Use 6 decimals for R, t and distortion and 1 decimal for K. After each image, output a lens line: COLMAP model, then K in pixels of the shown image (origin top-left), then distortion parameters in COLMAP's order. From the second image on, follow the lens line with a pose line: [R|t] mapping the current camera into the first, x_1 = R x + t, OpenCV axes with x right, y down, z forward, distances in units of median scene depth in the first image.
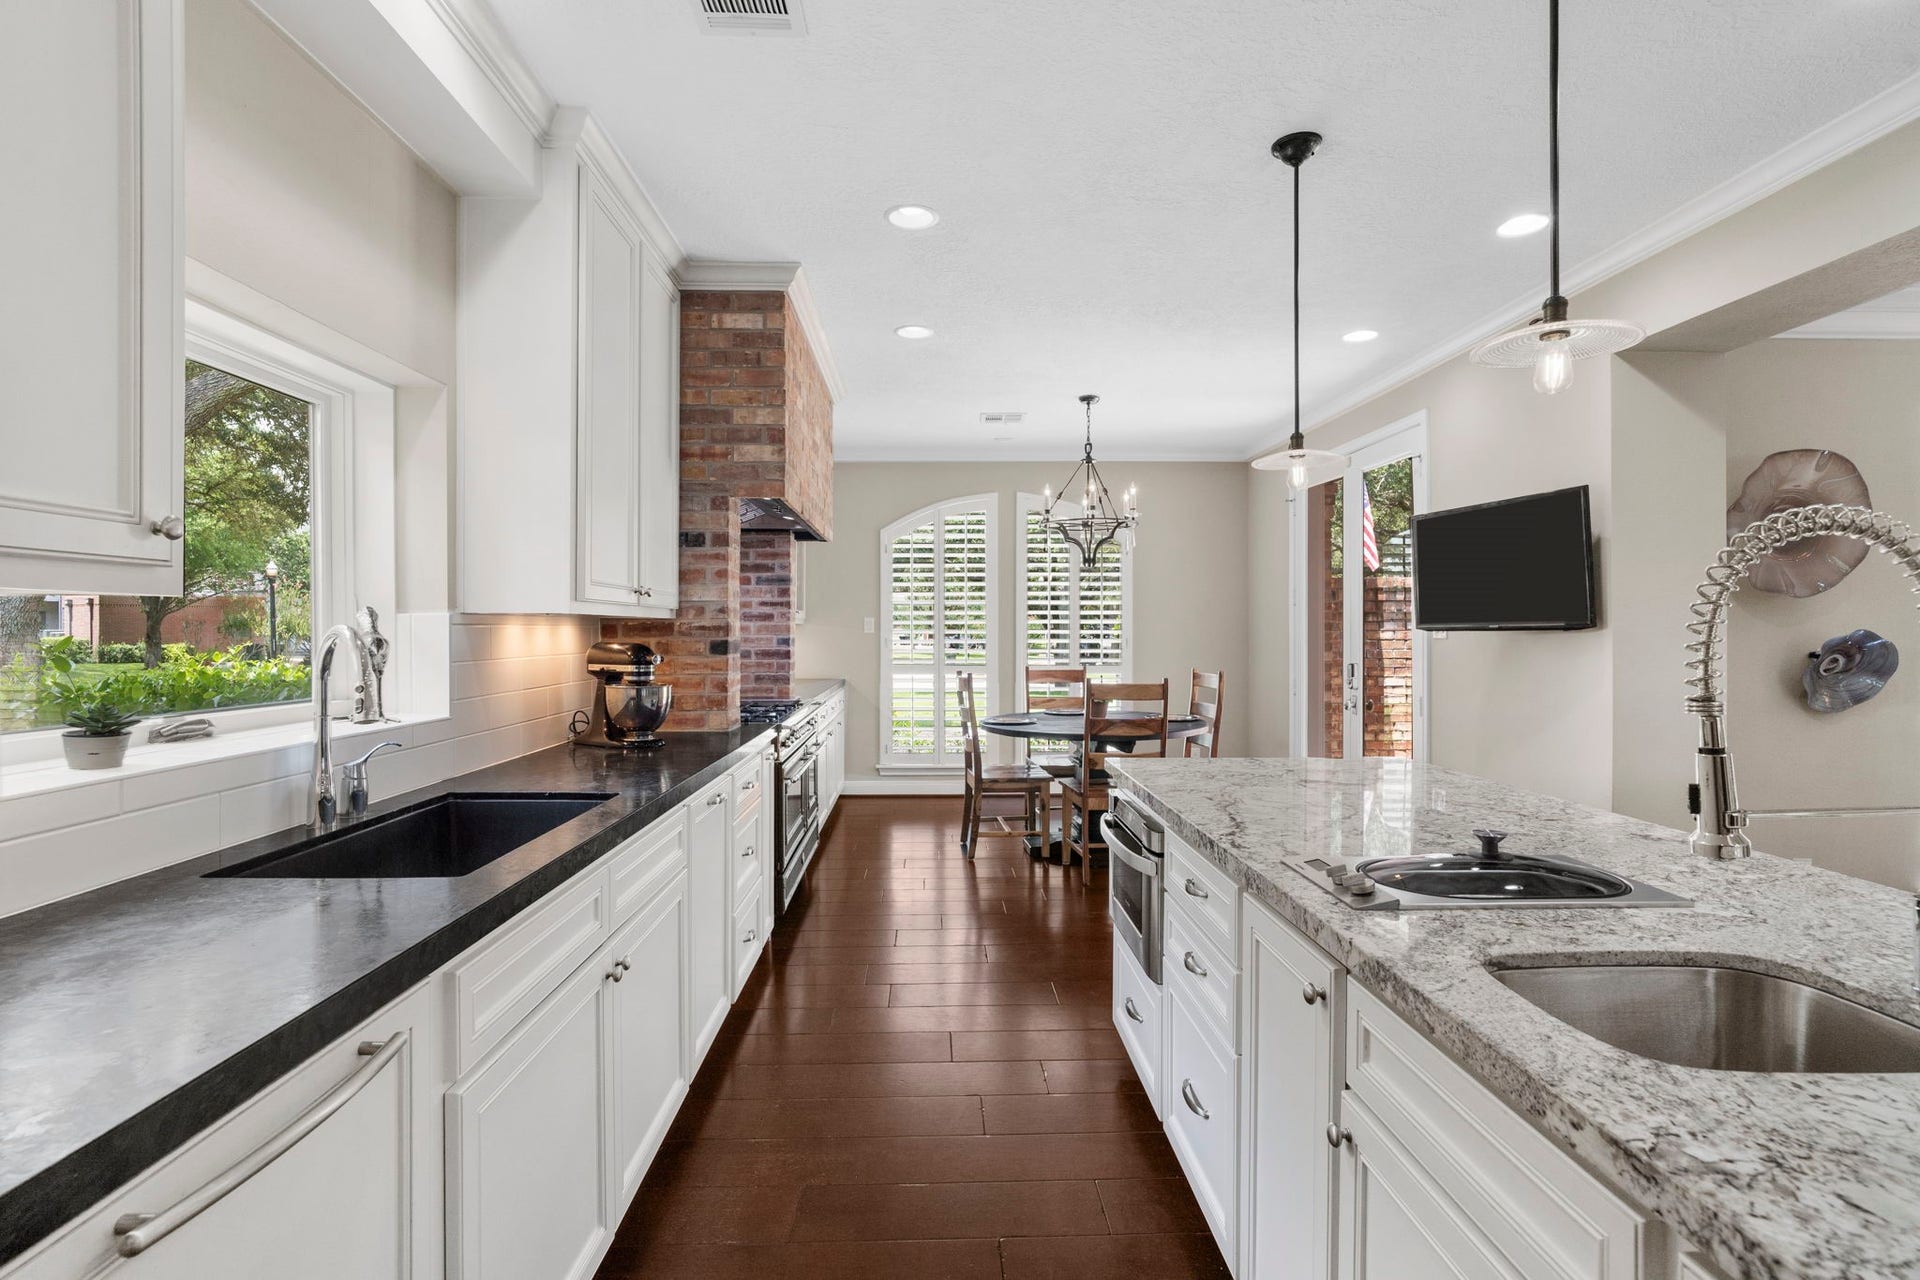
lens RADIAL K [[906.7, 0, 958.7], [0, 906.7, 636.3], [0, 0, 1]] dist [-0.012687, 0.001150]
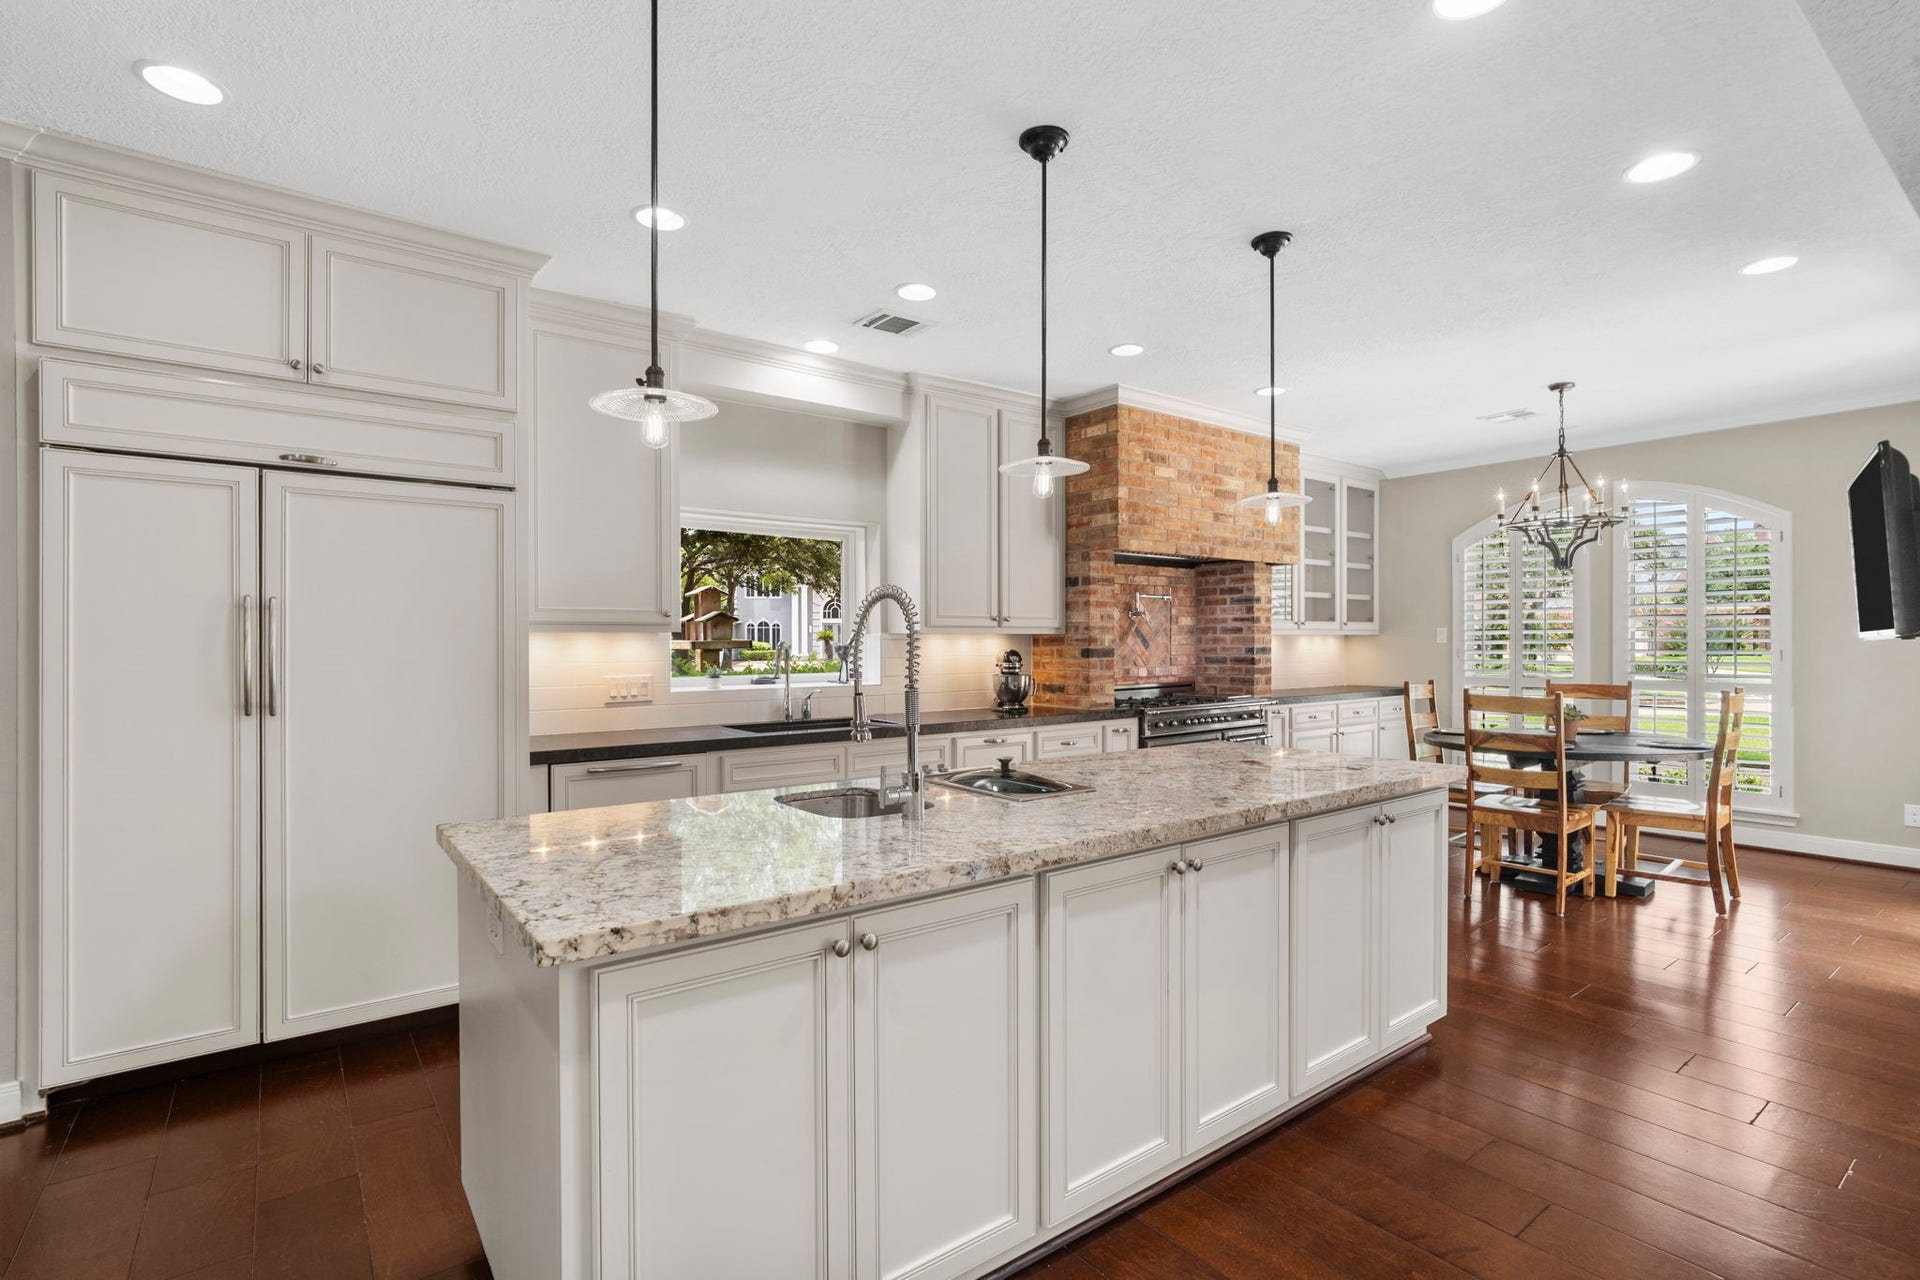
lens RADIAL K [[906.7, 0, 962.6], [0, 906.7, 644.2], [0, 0, 1]] dist [-0.012687, 0.001150]
pose [[0.577790, -0.001357, -0.816184, 0.832538], [-0.001201, 0.999996, -0.002513, 0.001744], [0.816185, 0.002432, 0.577786, -0.024933]]
